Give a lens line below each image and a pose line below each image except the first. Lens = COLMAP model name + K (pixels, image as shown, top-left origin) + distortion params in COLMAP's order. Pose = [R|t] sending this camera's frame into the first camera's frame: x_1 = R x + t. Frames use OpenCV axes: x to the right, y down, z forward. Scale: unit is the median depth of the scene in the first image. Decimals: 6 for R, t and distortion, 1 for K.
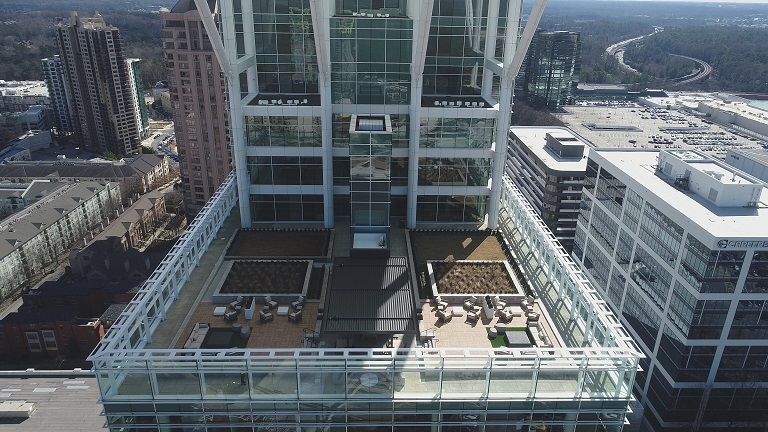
lens RADIAL K [[537.6, 0, 386.4], [0, 537.6, 216.3], [0, 0, 1]] dist [-0.005991, 0.004957]
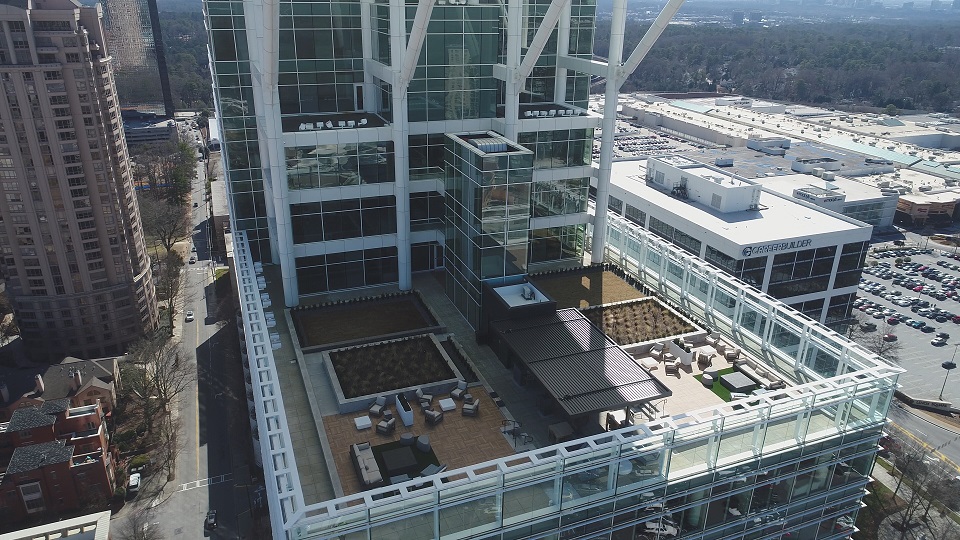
lens RADIAL K [[672.0, 0, 480.8], [0, 672.0, 271.2], [0, 0, 1]] dist [-0.005991, 0.004957]
pose [[0.939368, -0.132713, 0.316188, -0.276683], [0.129237, 0.991096, 0.032036, -0.018775], [-0.317625, 0.010769, 0.948155, 0.076752]]
